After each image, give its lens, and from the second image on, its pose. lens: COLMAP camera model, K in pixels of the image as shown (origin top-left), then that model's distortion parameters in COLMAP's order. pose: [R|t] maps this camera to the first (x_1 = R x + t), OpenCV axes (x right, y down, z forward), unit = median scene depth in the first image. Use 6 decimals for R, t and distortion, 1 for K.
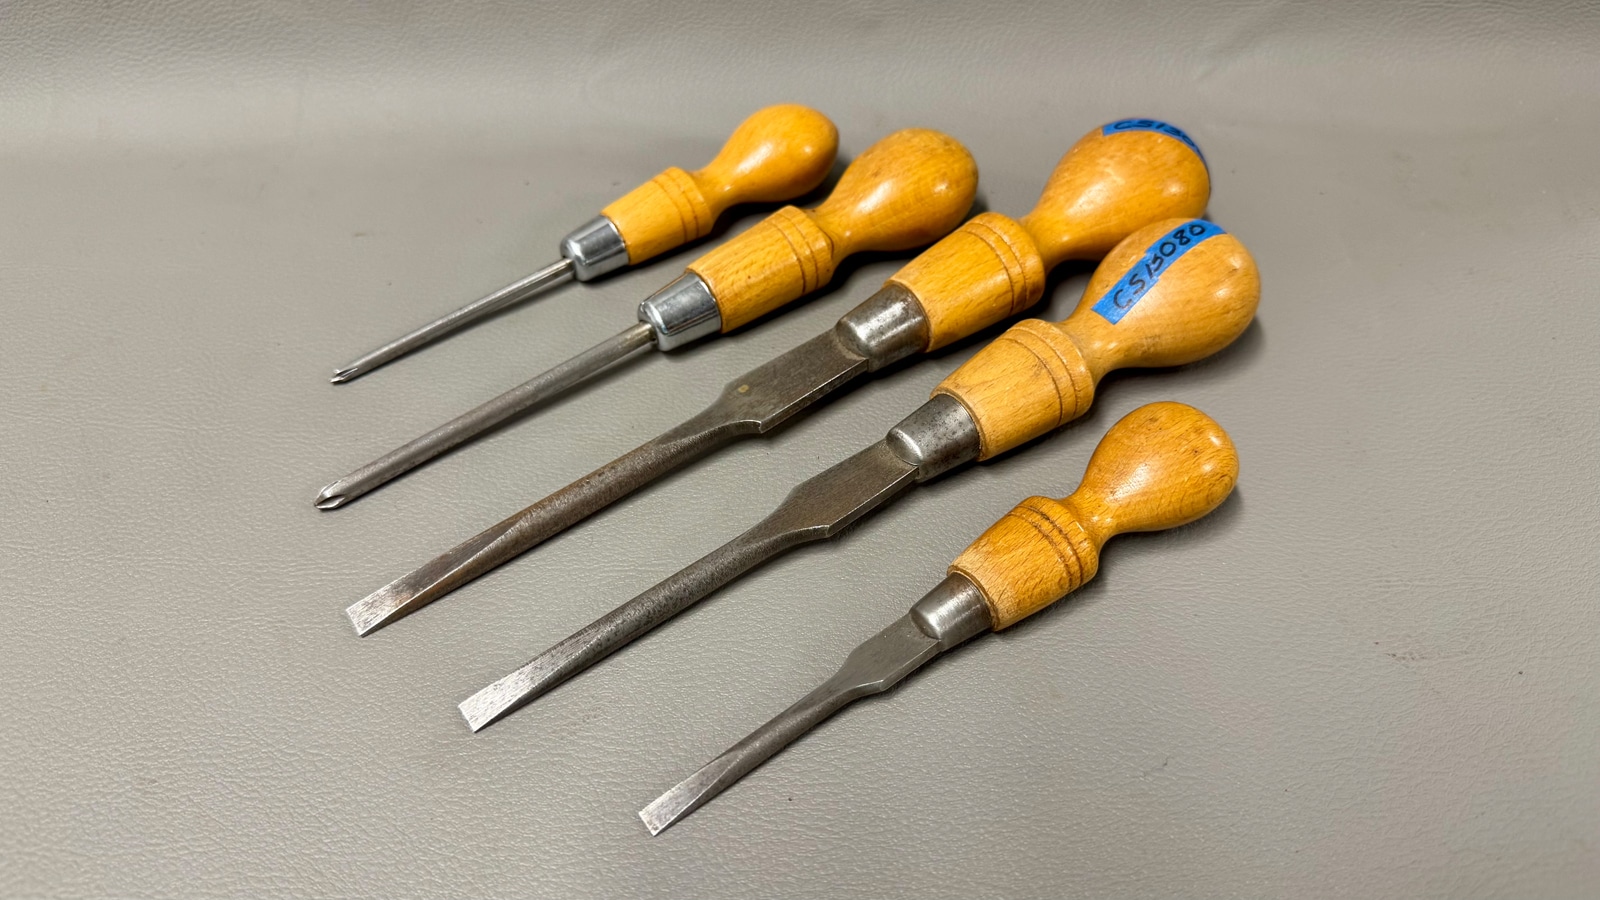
lens RADIAL K [[1185.1, 0, 803.5], [0, 1185.1, 449.2], [0, 0, 1]] dist [-0.007150, -0.036452]
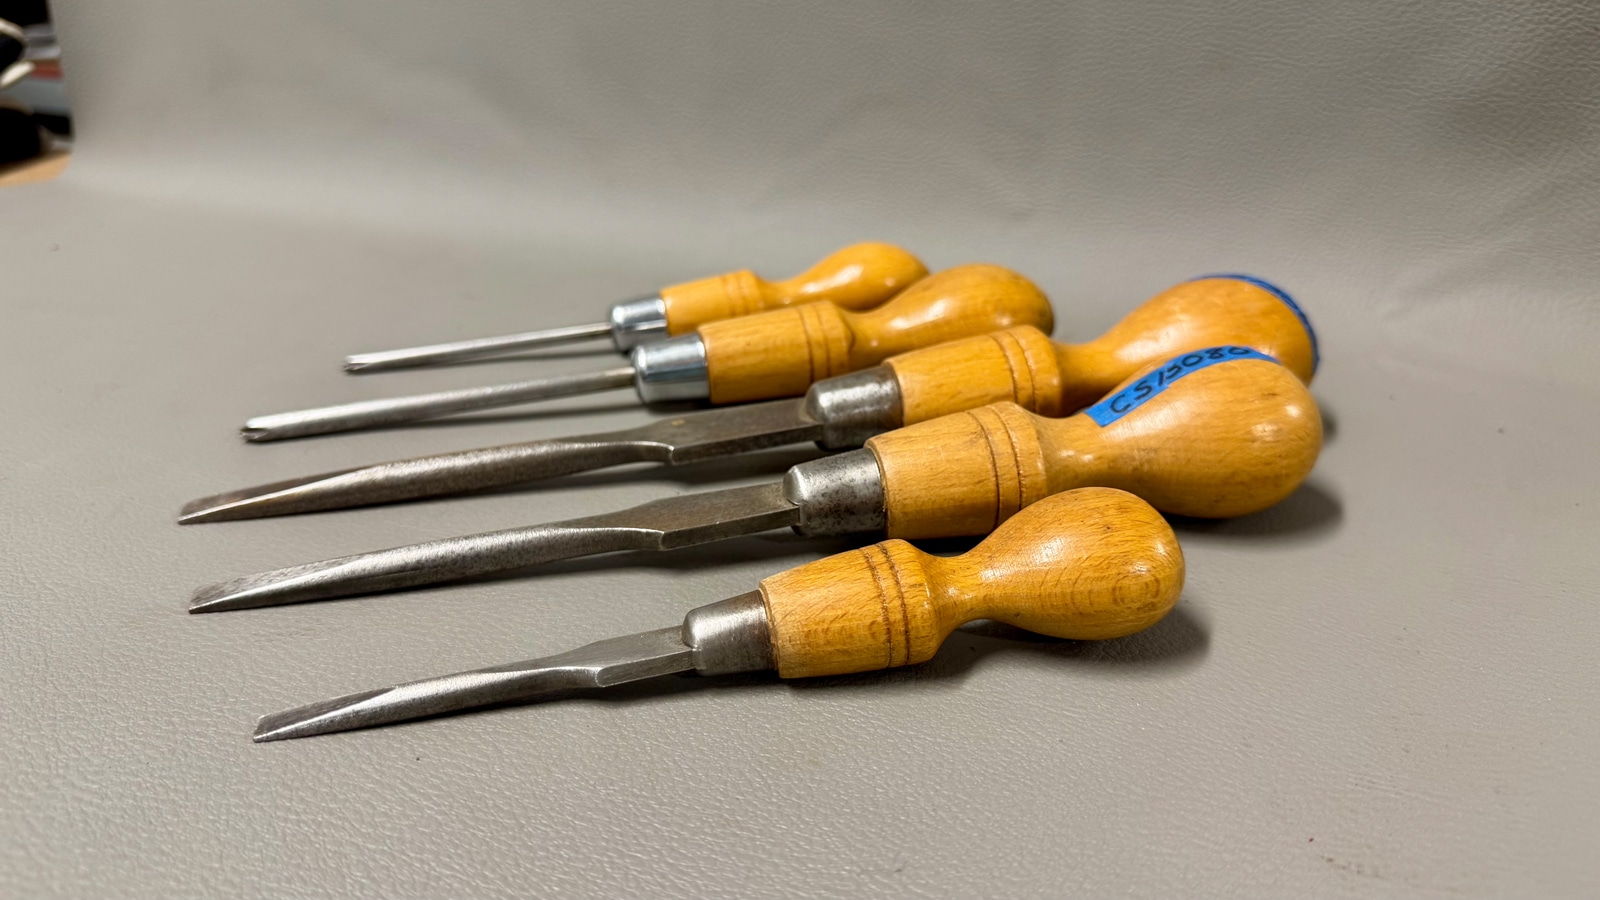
lens RADIAL K [[1185.1, 0, 804.6], [0, 1185.1, 441.7], [0, 0, 1]] dist [-0.007150, -0.036452]
pose [[0.921200, 0.180147, -0.344873, 0.405818], [-0.291752, 0.906253, -0.305920, 0.242108], [0.257431, 0.382430, 0.887399, 0.258685]]
